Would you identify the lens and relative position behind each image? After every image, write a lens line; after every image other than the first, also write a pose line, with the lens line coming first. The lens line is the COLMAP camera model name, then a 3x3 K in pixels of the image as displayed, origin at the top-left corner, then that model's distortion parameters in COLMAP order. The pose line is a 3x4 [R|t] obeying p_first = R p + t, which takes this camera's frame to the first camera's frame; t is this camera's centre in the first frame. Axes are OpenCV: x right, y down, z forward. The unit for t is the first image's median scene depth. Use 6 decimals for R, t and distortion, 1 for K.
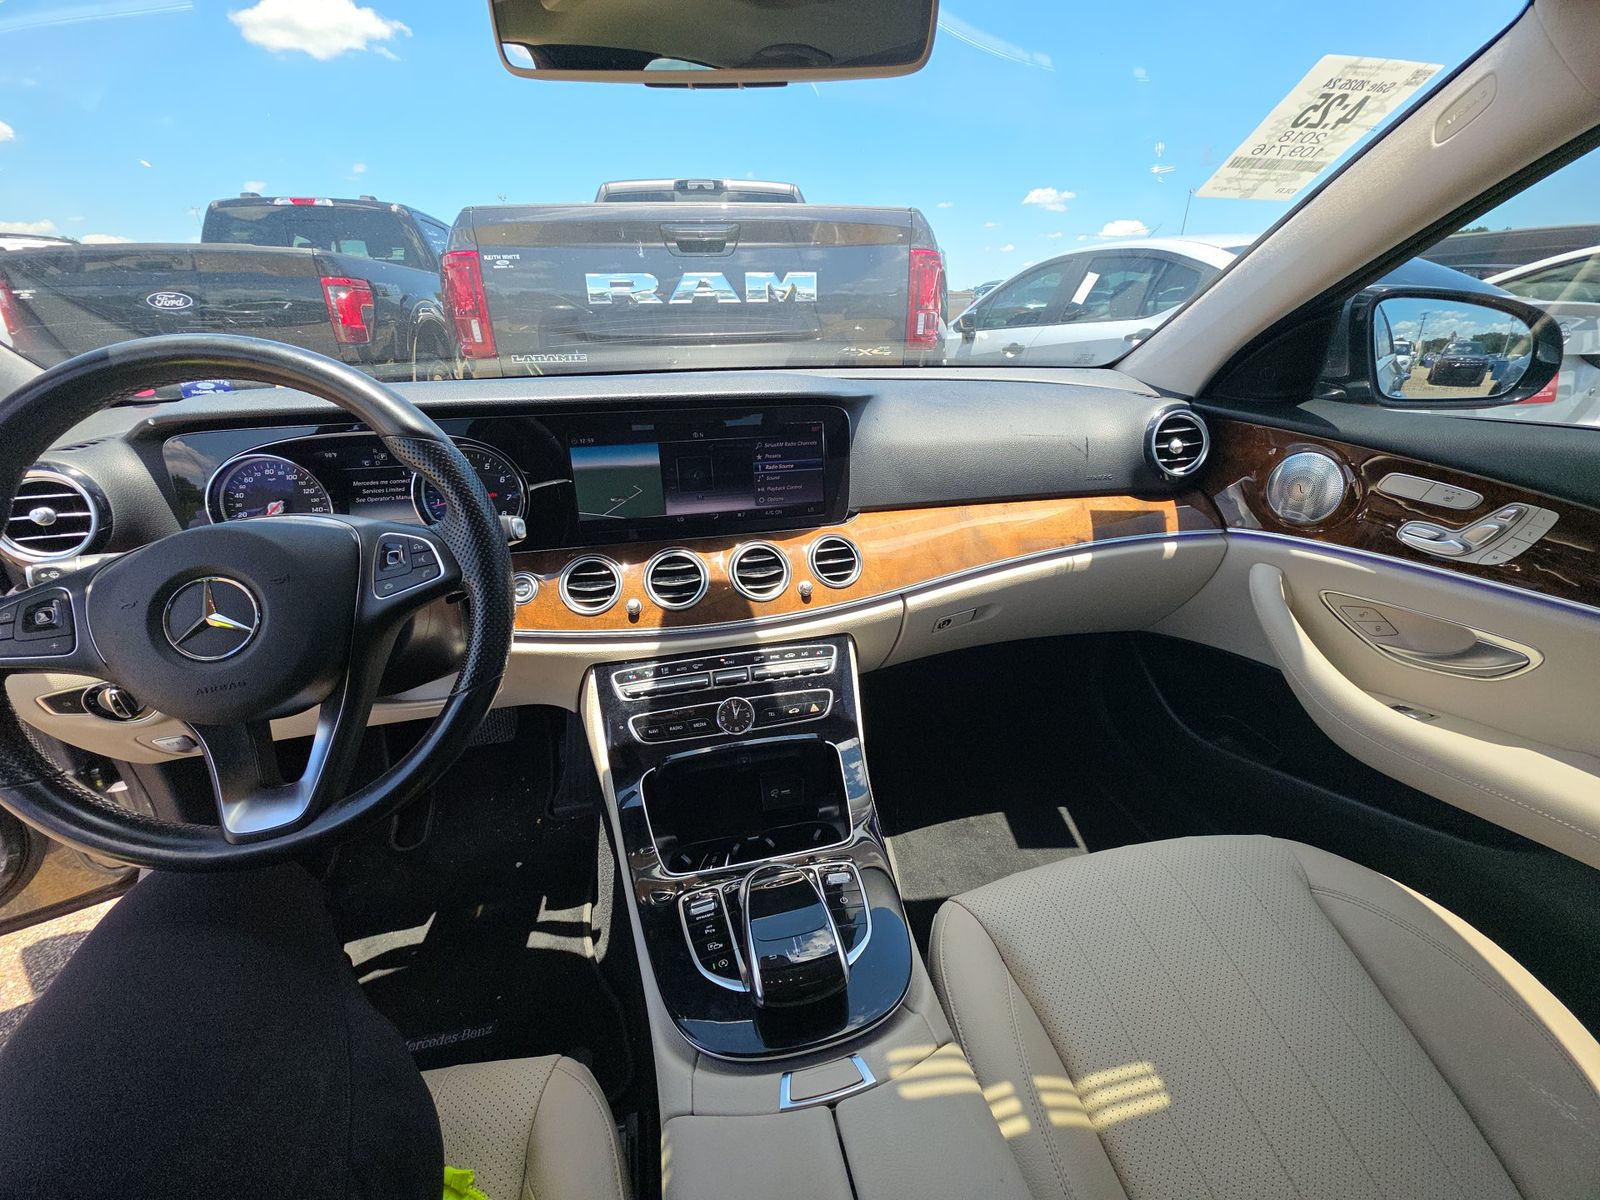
lens RADIAL K [[632.4, 0, 796.2], [0, 632.4, 602.8], [0, 0, 1]] dist [0.009341, -0.008898]
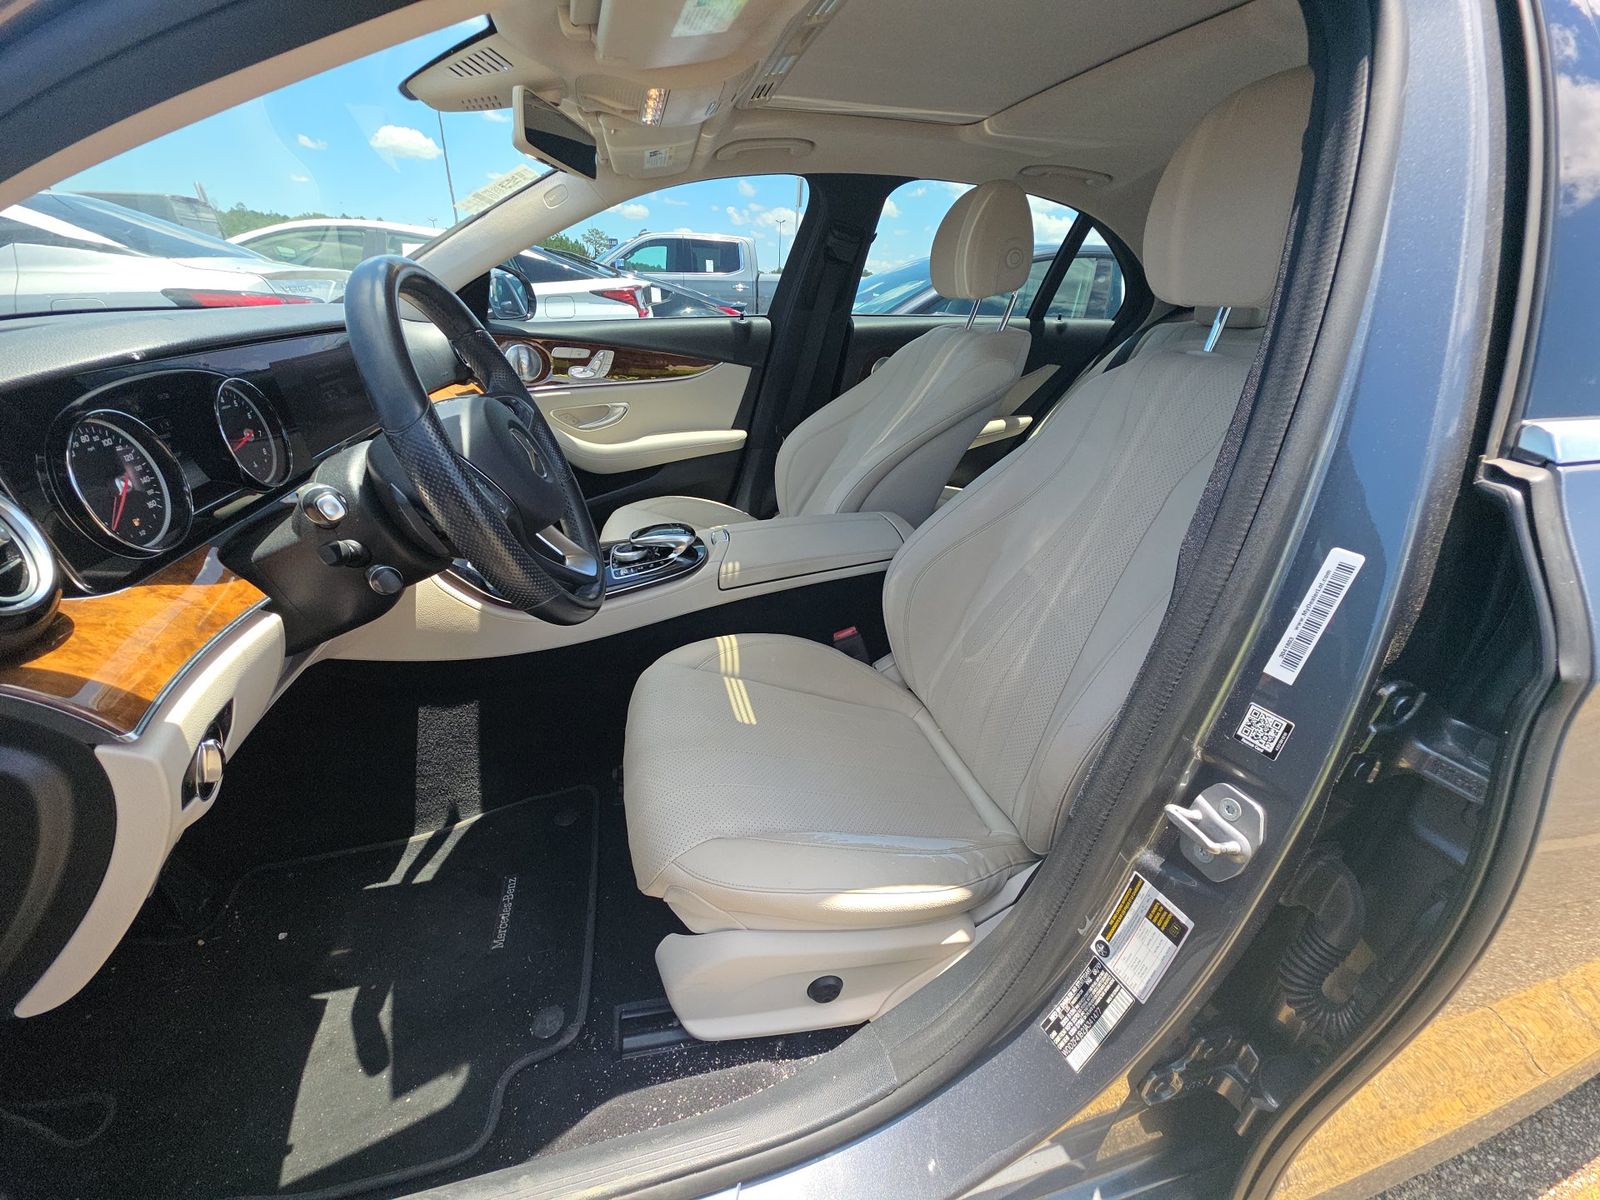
lens RADIAL K [[632.4, 0, 801.5], [0, 632.4, 592.1], [0, 0, 1]] dist [0.009341, -0.008898]
pose [[-0.032030, -0.413858, 0.909778, -1.435701], [0.369656, 0.840797, 0.395493, -0.037343], [-0.928616, 0.348972, 0.126054, 0.187628]]
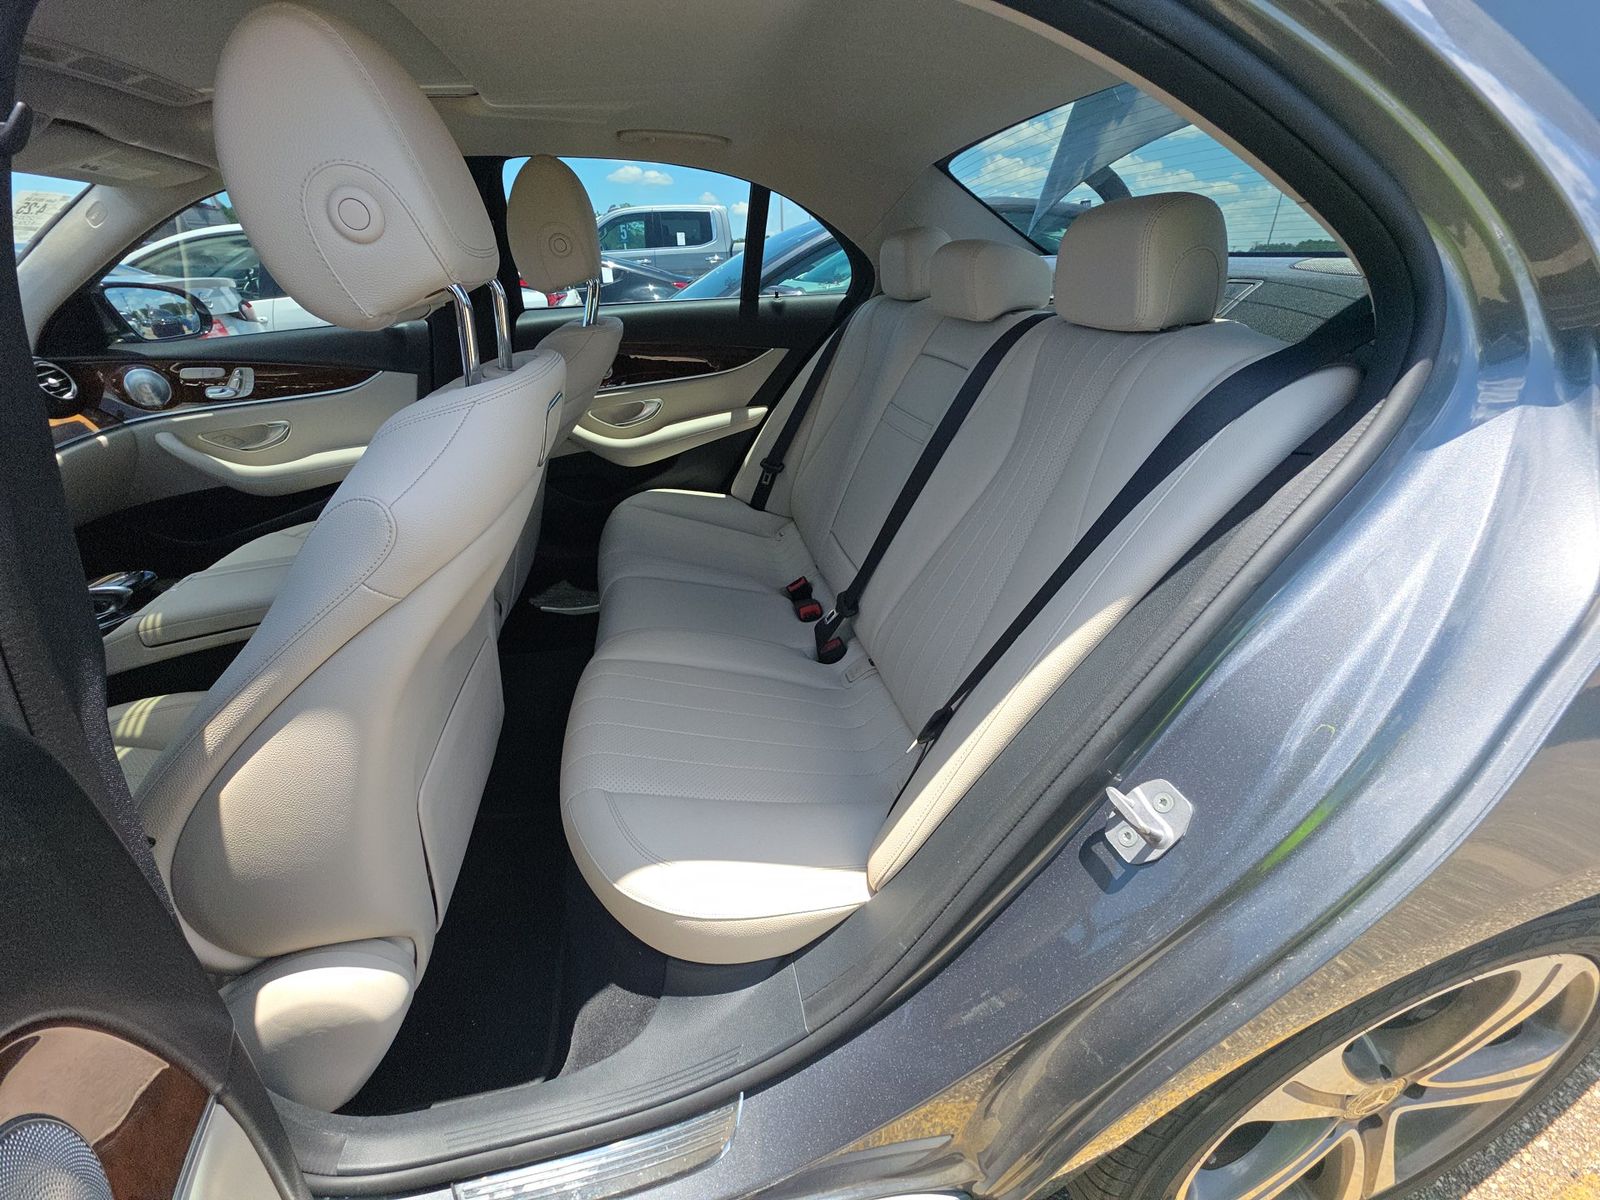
lens RADIAL K [[632.4, 0, 801.9], [0, 632.4, 603.6], [0, 0, 1]] dist [0.009341, -0.008898]
pose [[0.020903, -0.467117, 0.883949, -1.222923], [0.426047, 0.804007, 0.414798, 0.420024], [-0.904460, 0.367933, 0.215819, -1.023808]]
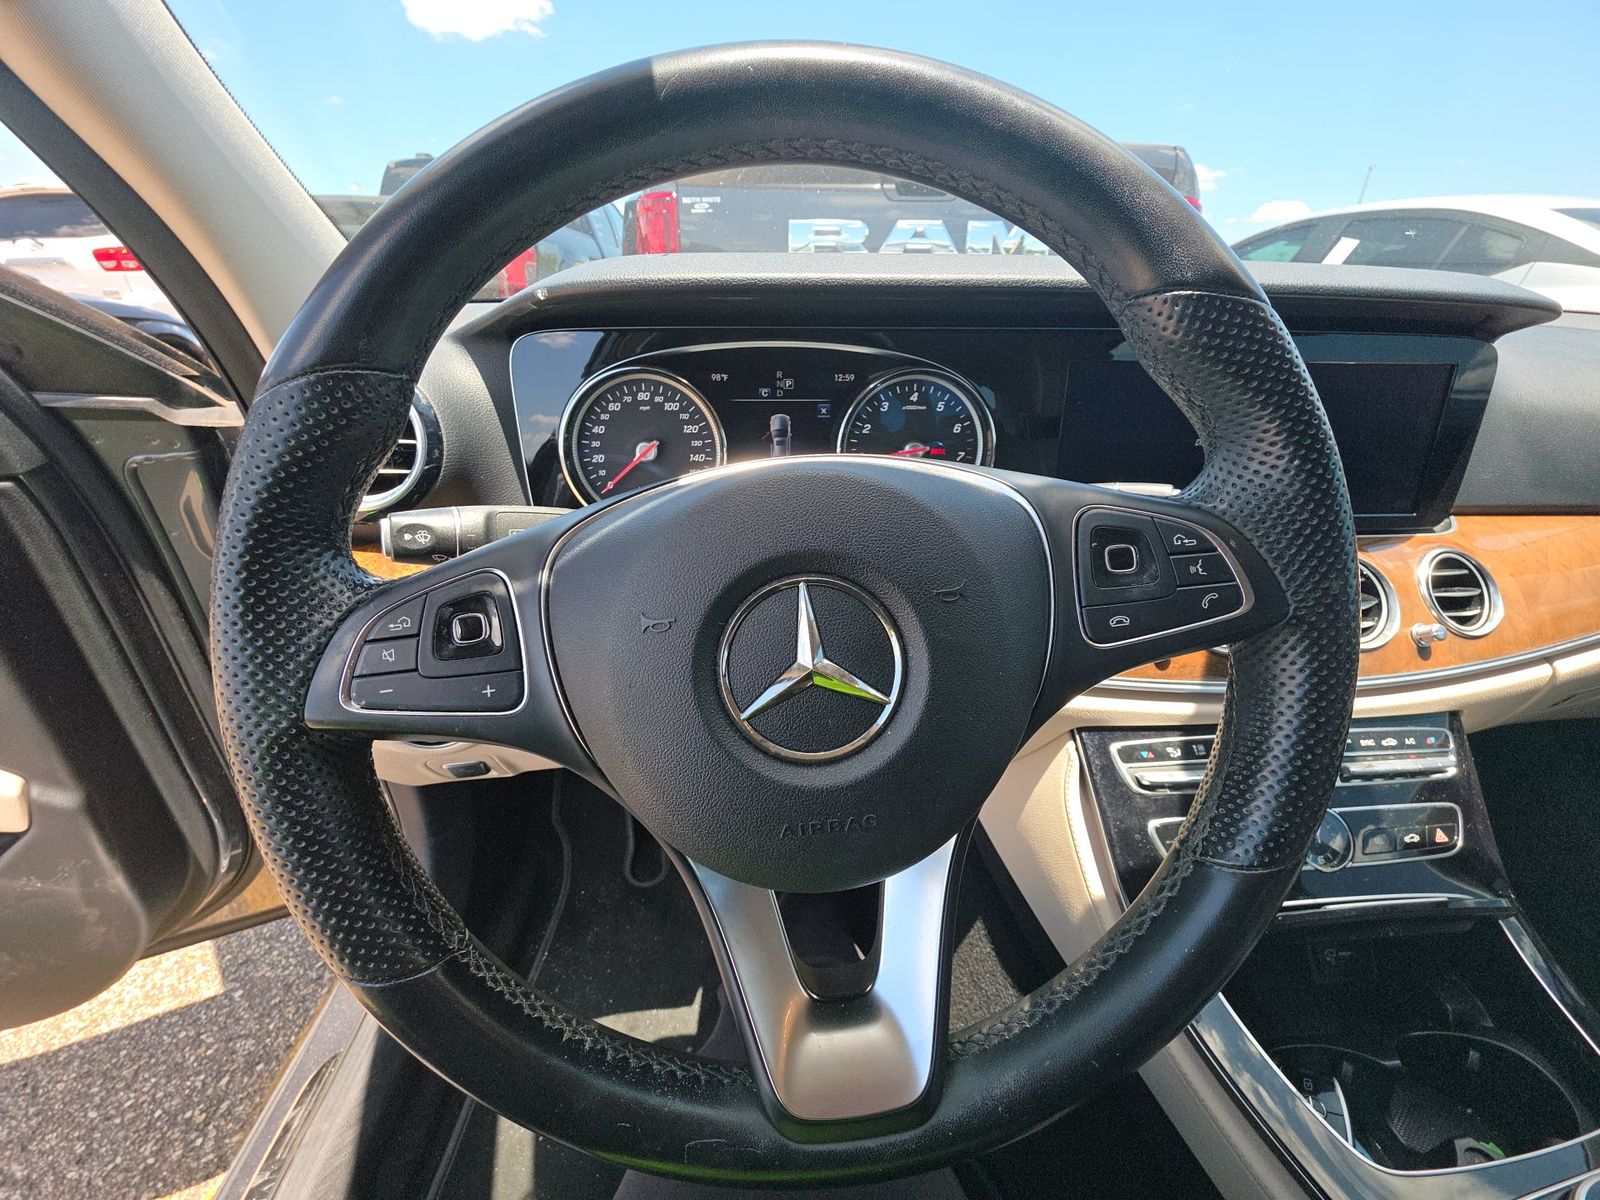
lens RADIAL K [[632.4, 0, 790.9], [0, 632.4, 598.5], [0, 0, 1]] dist [0.009341, -0.008898]
pose [[0.987440, 0.086365, -0.132301, -0.516920], [-0.083723, 0.996165, 0.025416, -0.022093], [0.133988, -0.014020, 0.990884, 0.322372]]
